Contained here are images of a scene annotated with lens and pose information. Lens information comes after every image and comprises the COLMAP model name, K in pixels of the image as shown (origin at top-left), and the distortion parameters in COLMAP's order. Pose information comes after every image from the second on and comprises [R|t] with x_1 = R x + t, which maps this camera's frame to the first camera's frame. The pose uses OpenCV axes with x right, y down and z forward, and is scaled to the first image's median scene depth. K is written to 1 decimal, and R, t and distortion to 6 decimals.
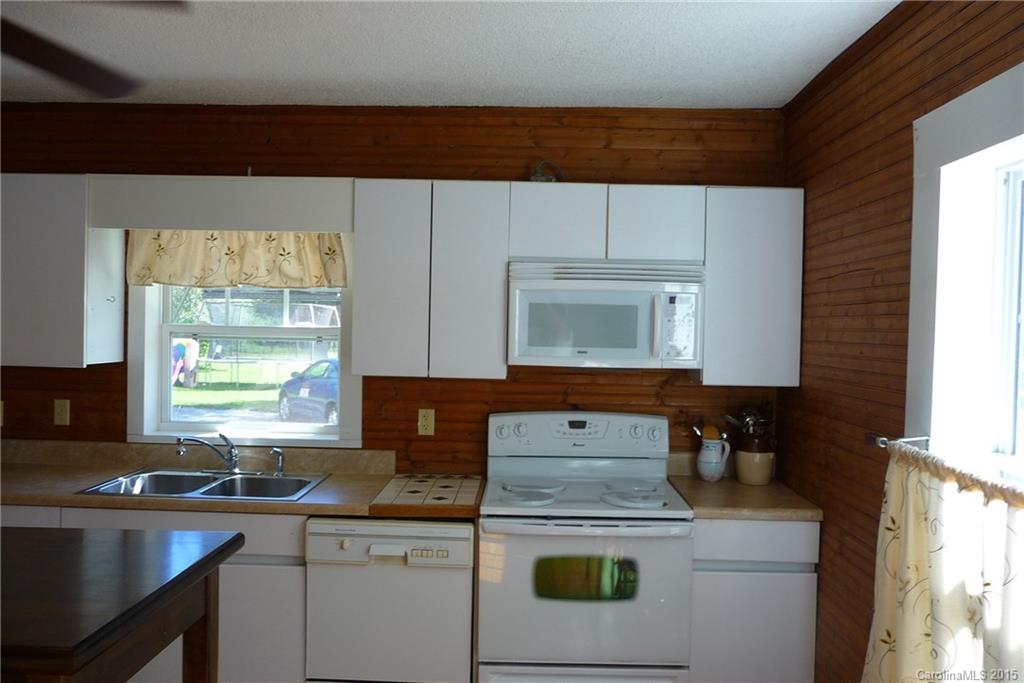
lens RADIAL K [[828.3, 0, 512.0], [0, 828.3, 341.5], [0, 0, 1]] dist [-0.046463, 0.059910]
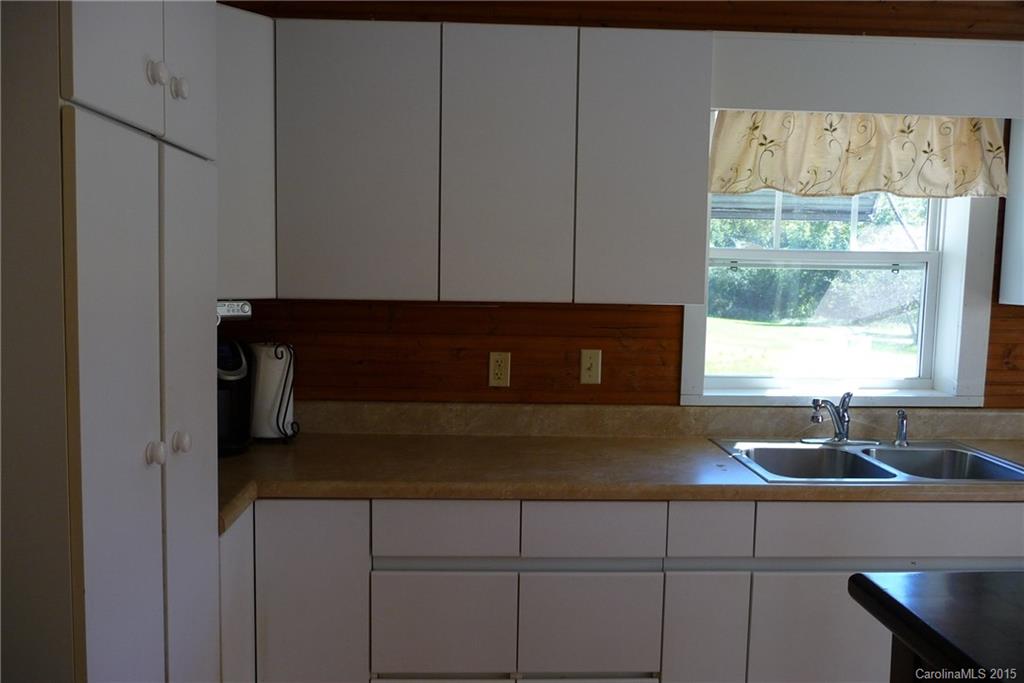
lens RADIAL K [[828.3, 0, 512.0], [0, 828.3, 341.5], [0, 0, 1]] dist [-0.046463, 0.059910]
pose [[0.997519, -0.011603, 0.069429, -0.701662], [0.007065, 0.997843, 0.065258, 0.014787], [-0.070036, -0.064605, 0.995450, 0.274824]]
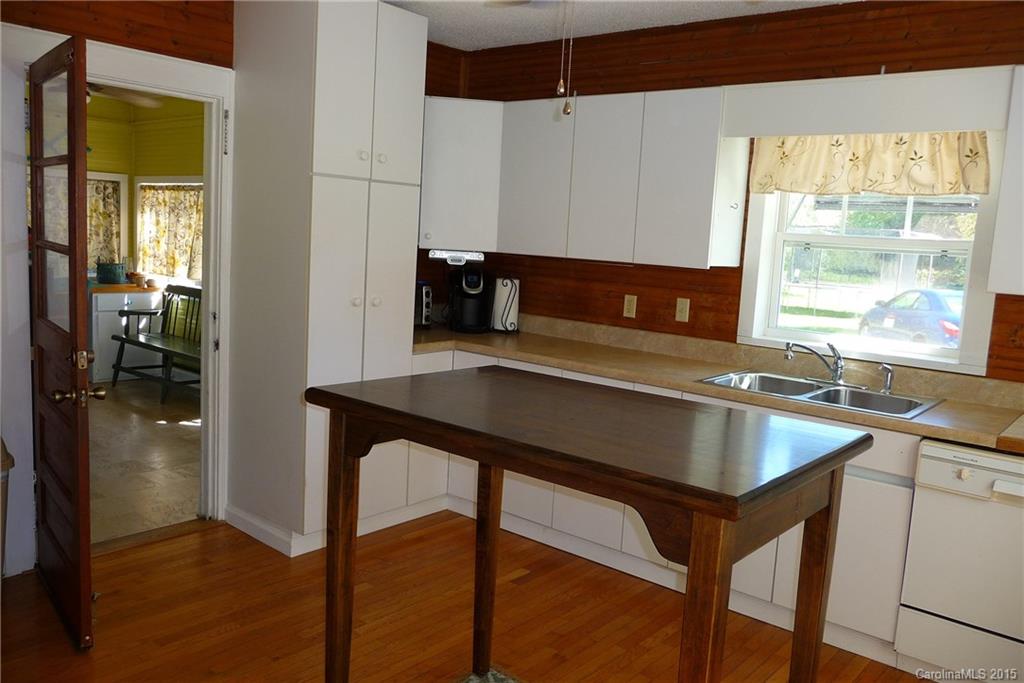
lens RADIAL K [[828.3, 0, 512.0], [0, 828.3, 341.5], [0, 0, 1]] dist [-0.046463, 0.059910]
pose [[0.784454, 0.102894, -0.611591, -0.045522], [-0.049502, 0.993383, 0.103634, 0.025562], [0.618208, -0.051021, 0.784357, -0.016106]]
